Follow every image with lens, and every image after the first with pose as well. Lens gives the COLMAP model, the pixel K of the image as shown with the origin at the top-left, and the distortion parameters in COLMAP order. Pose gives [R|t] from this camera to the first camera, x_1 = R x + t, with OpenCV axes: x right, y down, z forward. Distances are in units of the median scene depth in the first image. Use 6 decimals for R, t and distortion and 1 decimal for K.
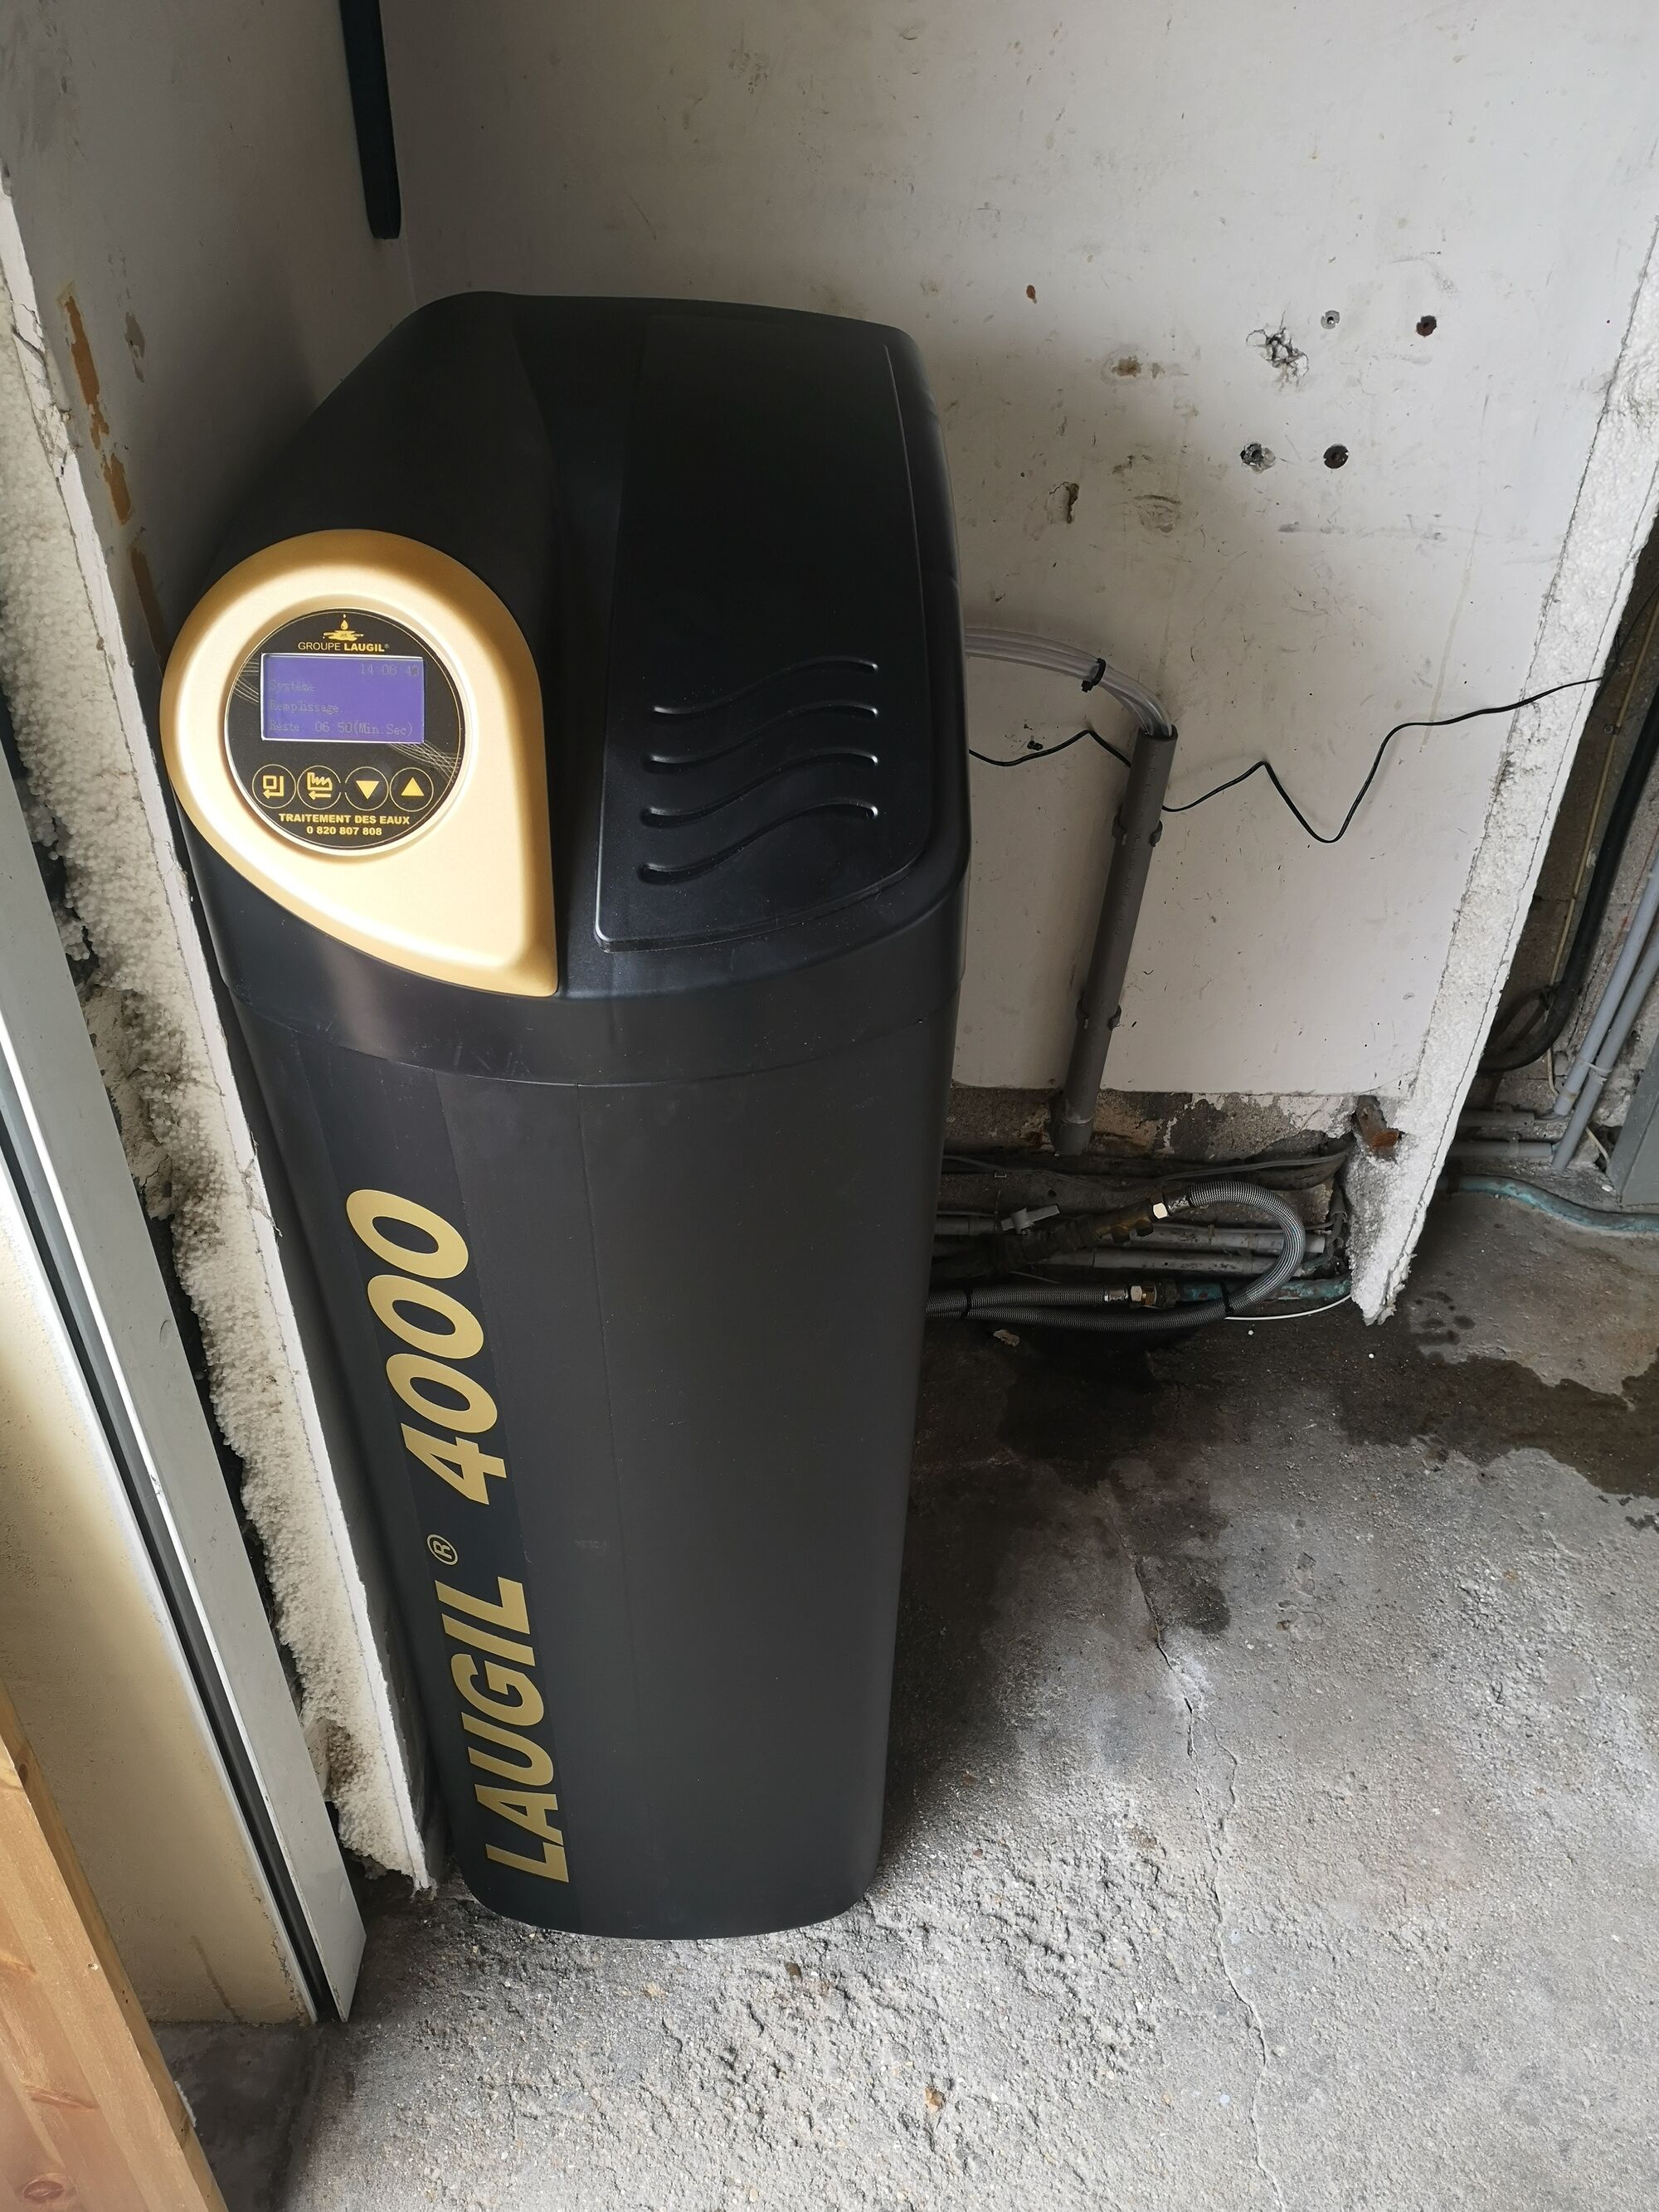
lens RADIAL K [[1686.6, 0, 822.7], [0, 1686.6, 1098.7], [0, 0, 1]] dist [0.039887, -0.015283]
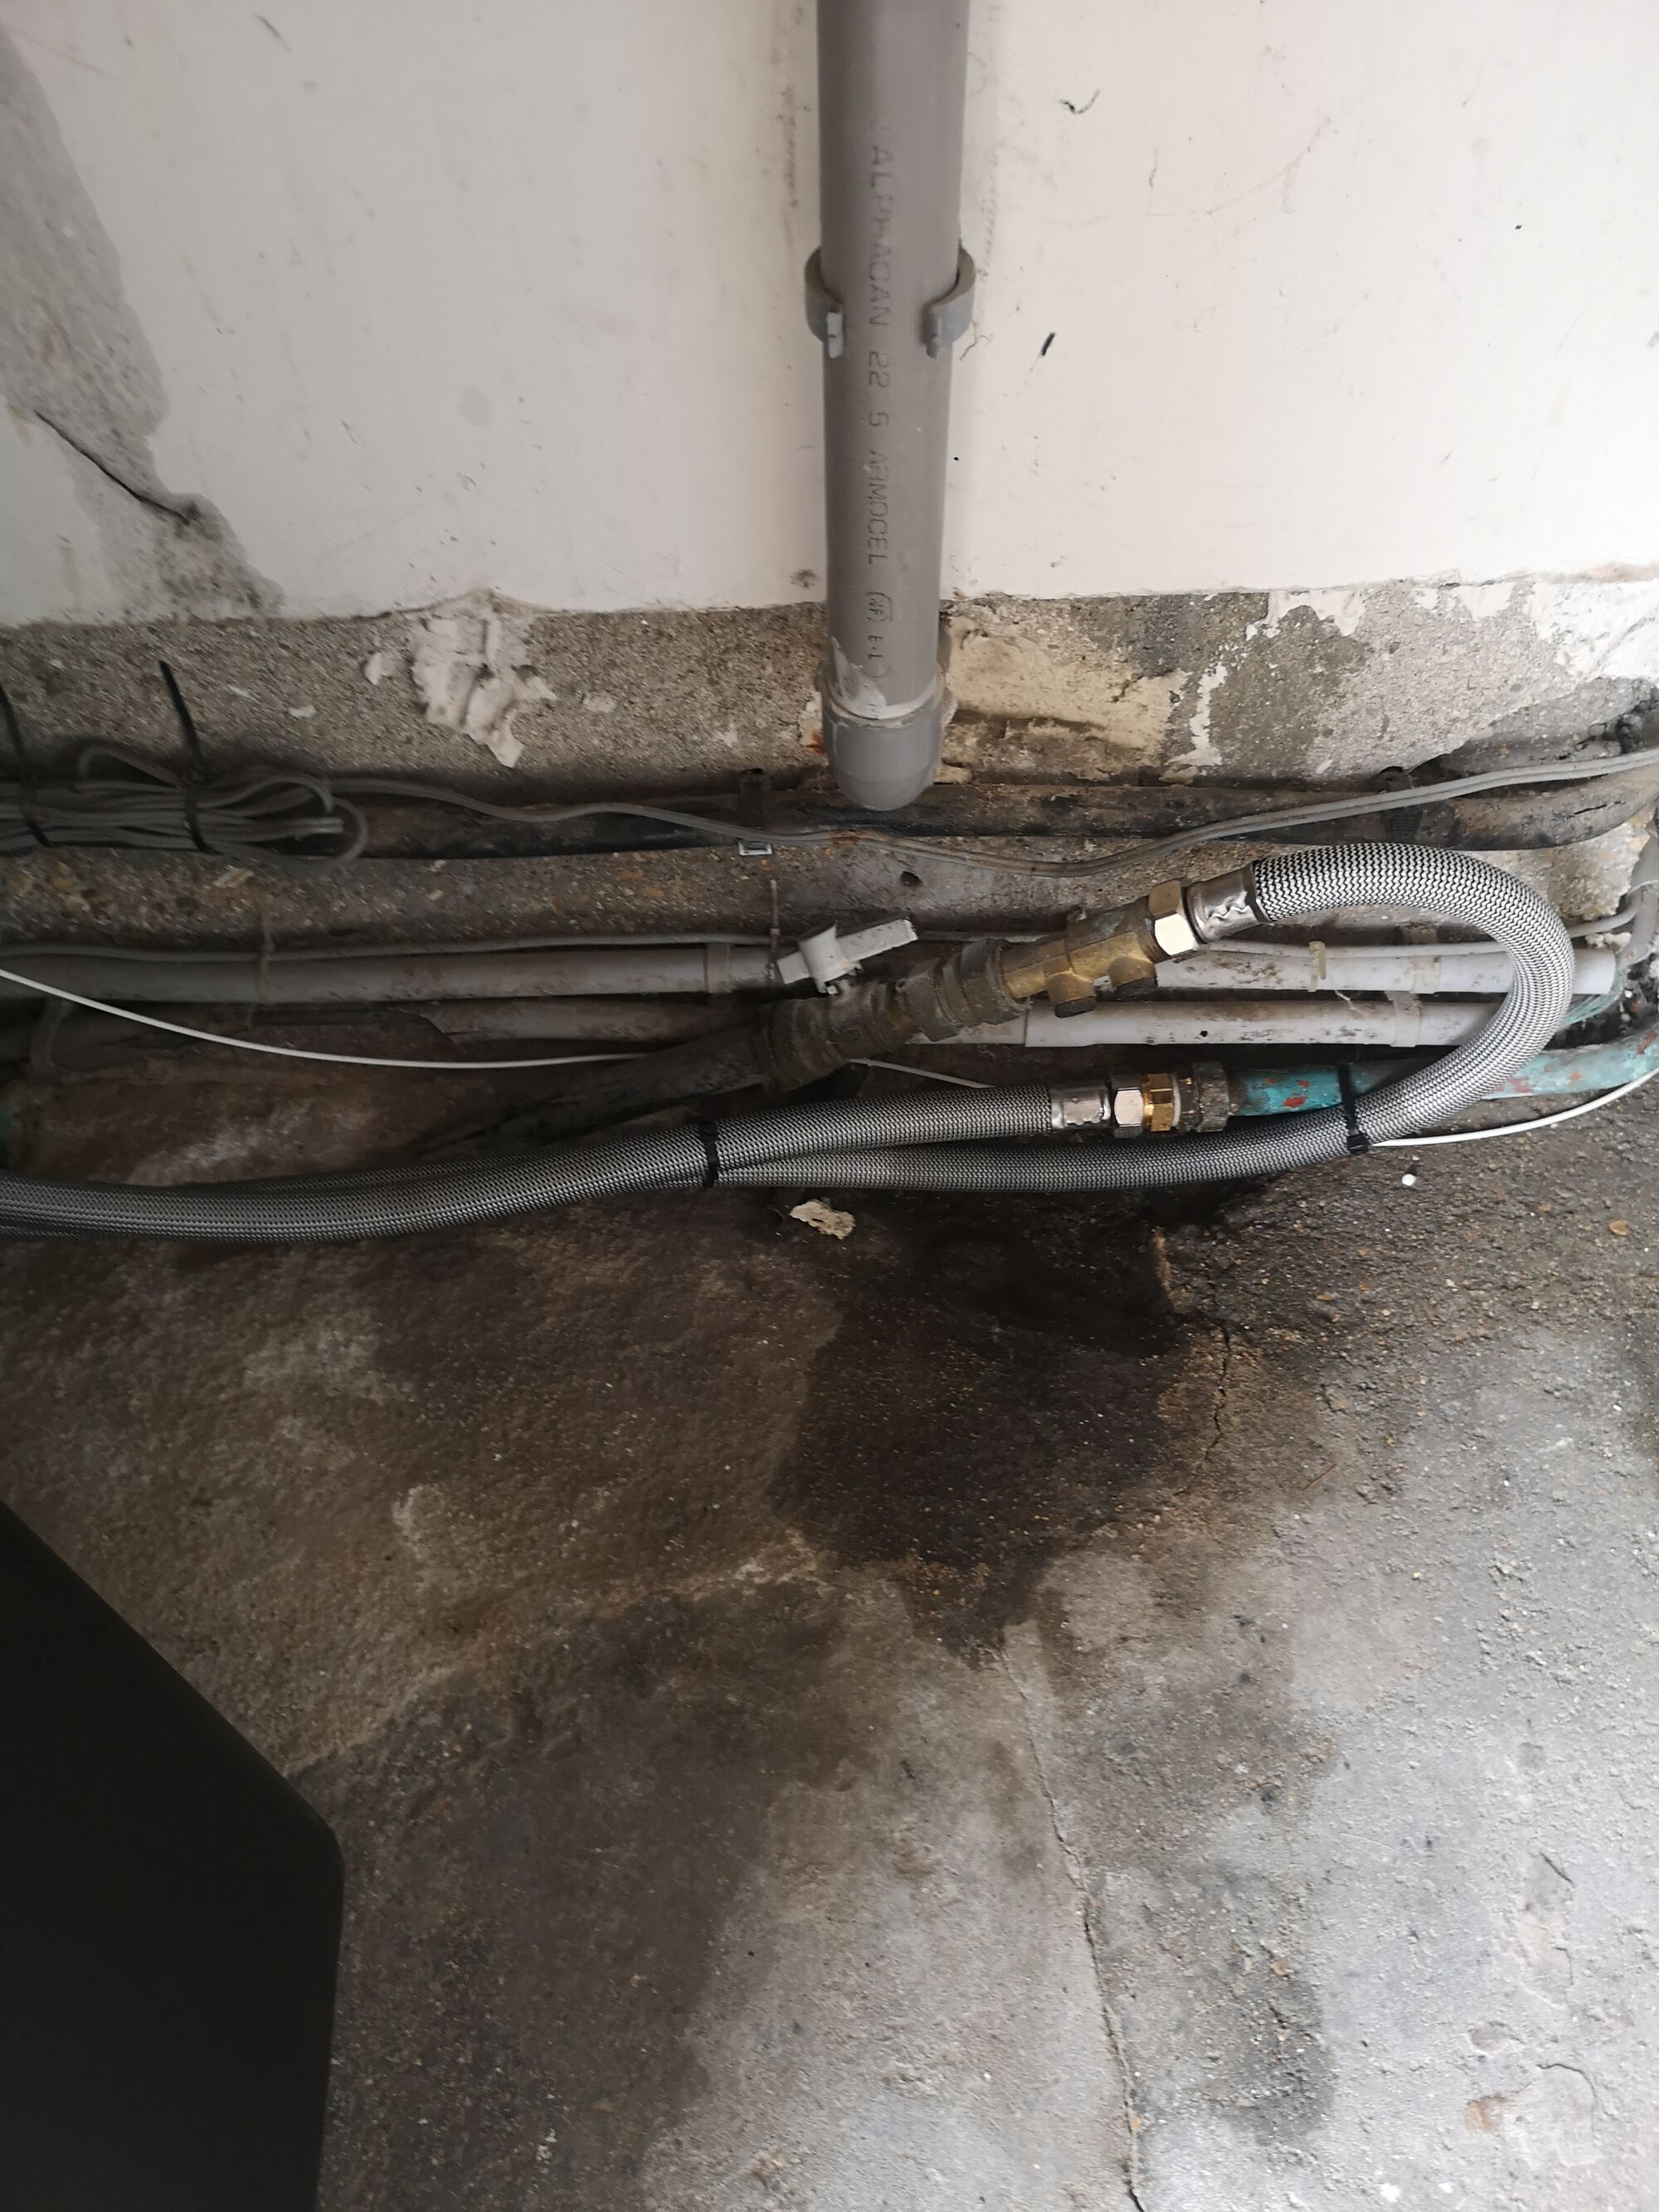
lens RADIAL K [[1686.6, 0, 830.2], [0, 1686.6, 1121.3], [0, 0, 1]] dist [0.039887, -0.015283]
pose [[0.996790, -0.036839, -0.071088, 0.149974], [0.055355, 0.958566, 0.279441, -0.001071], [0.057848, -0.282479, 0.957528, 0.633809]]
